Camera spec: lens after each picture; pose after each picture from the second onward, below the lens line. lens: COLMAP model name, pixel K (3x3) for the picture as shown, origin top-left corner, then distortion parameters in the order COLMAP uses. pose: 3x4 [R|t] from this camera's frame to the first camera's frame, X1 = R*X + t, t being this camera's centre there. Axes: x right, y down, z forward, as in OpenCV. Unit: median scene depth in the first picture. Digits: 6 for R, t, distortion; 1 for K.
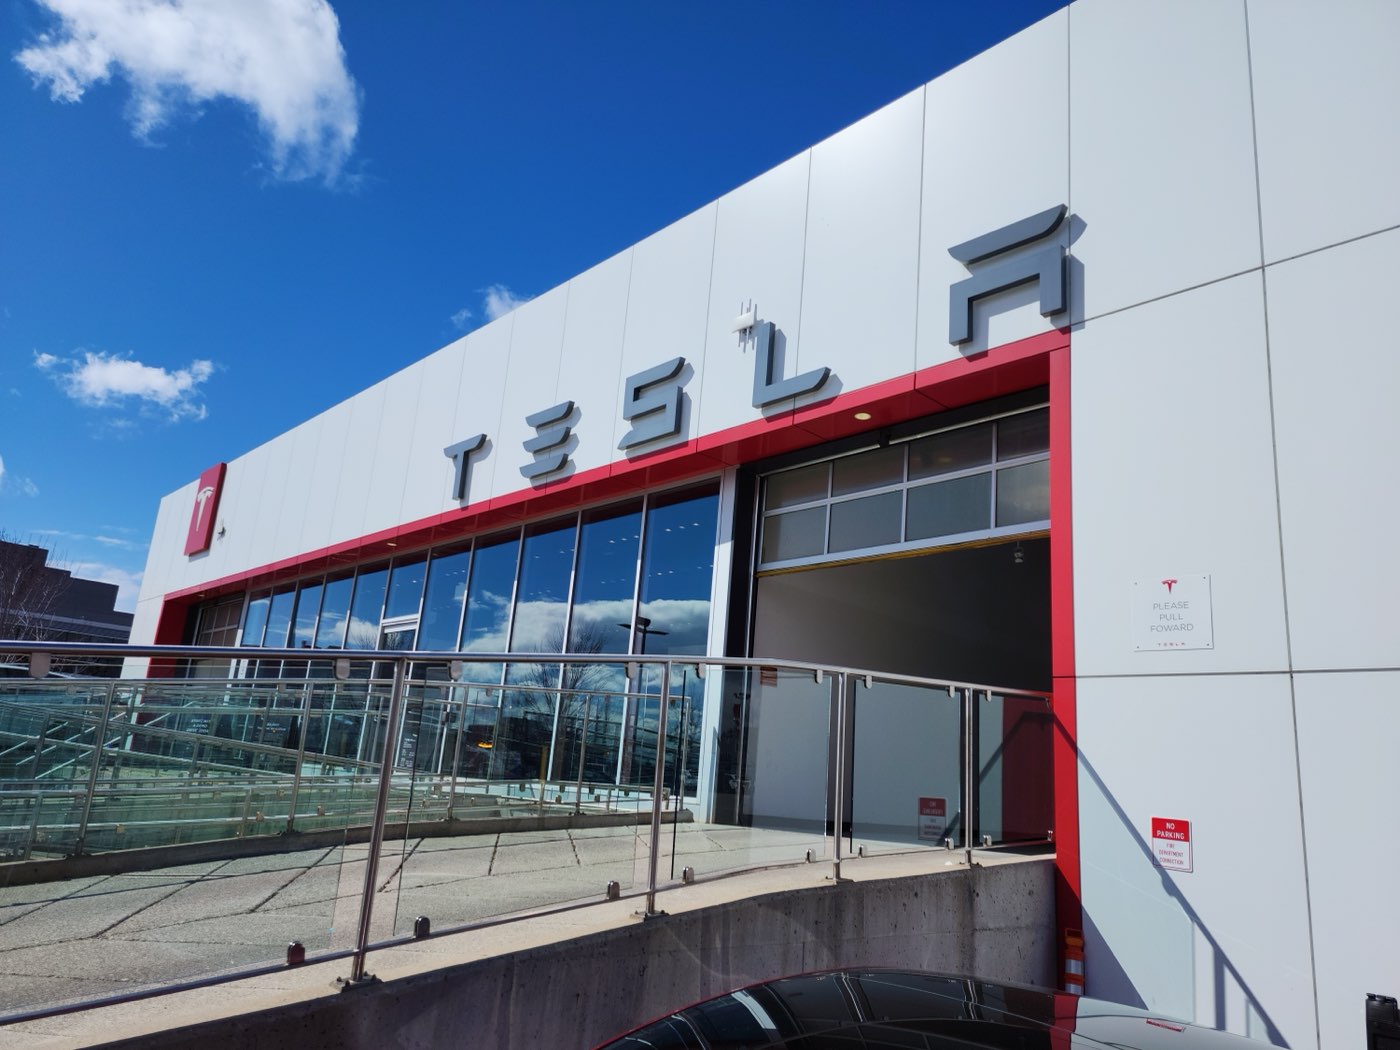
lens RADIAL K [[944.8, 0, 697.9], [0, 944.8, 565.2], [0, 0, 1]] dist [0.081180, -0.065504]
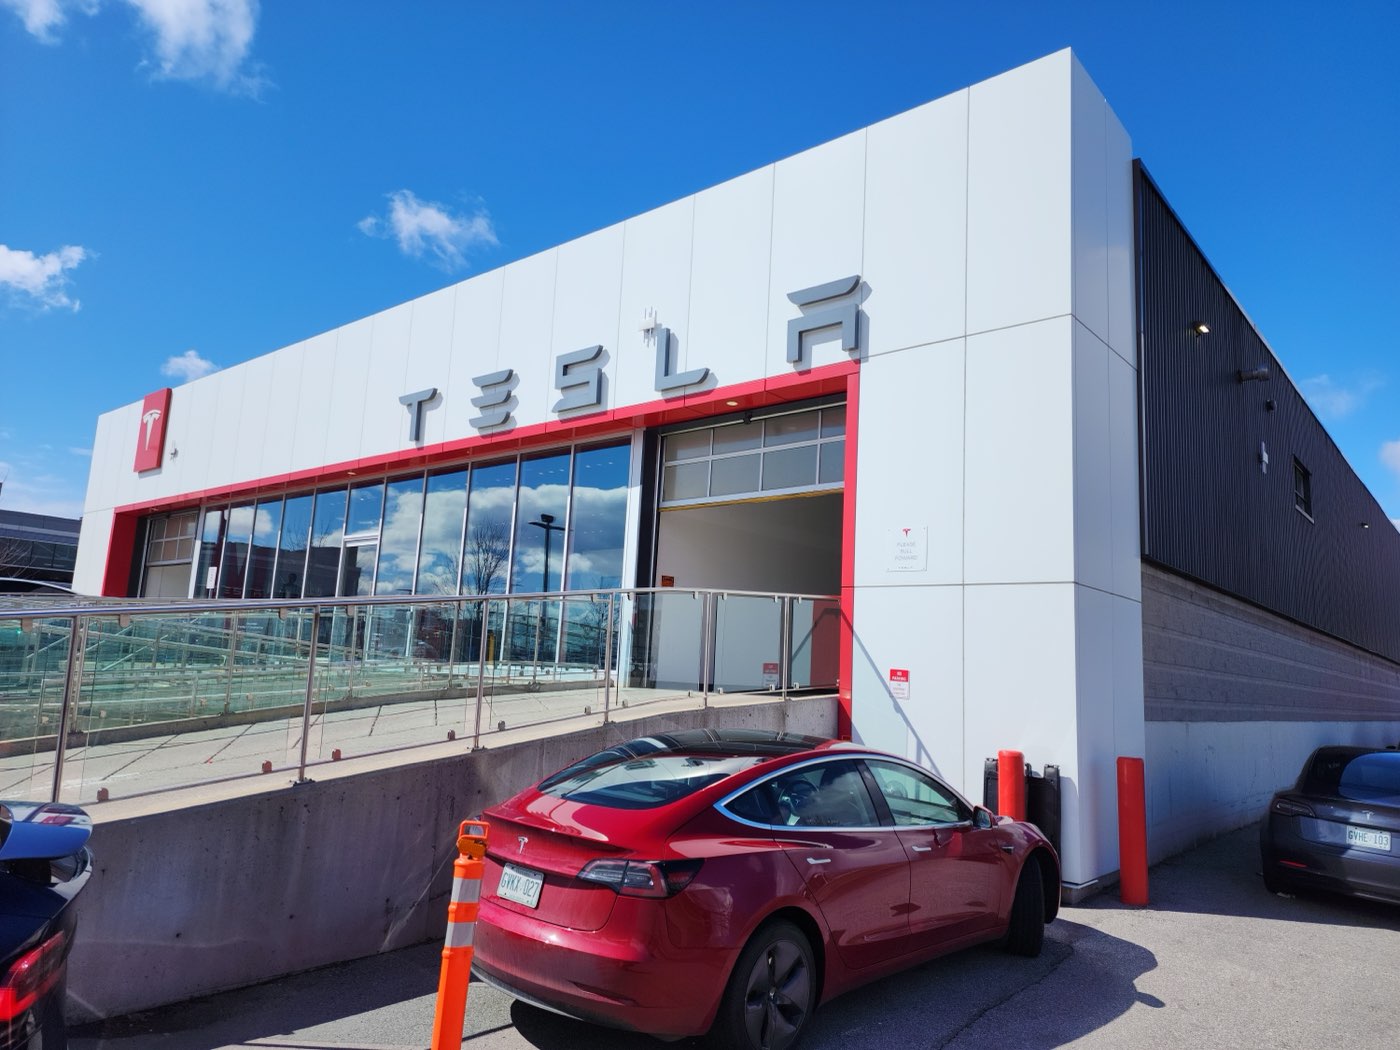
lens RADIAL K [[932.5, 0, 699.5], [0, 932.5, 531.3], [0, 0, 1]] dist [0.084723, -0.079259]
pose [[0.994055, -0.012534, 0.108154, -0.027434], [0.003500, 0.996517, 0.083318, -0.078498], [-0.108821, -0.082444, 0.990637, -0.382980]]
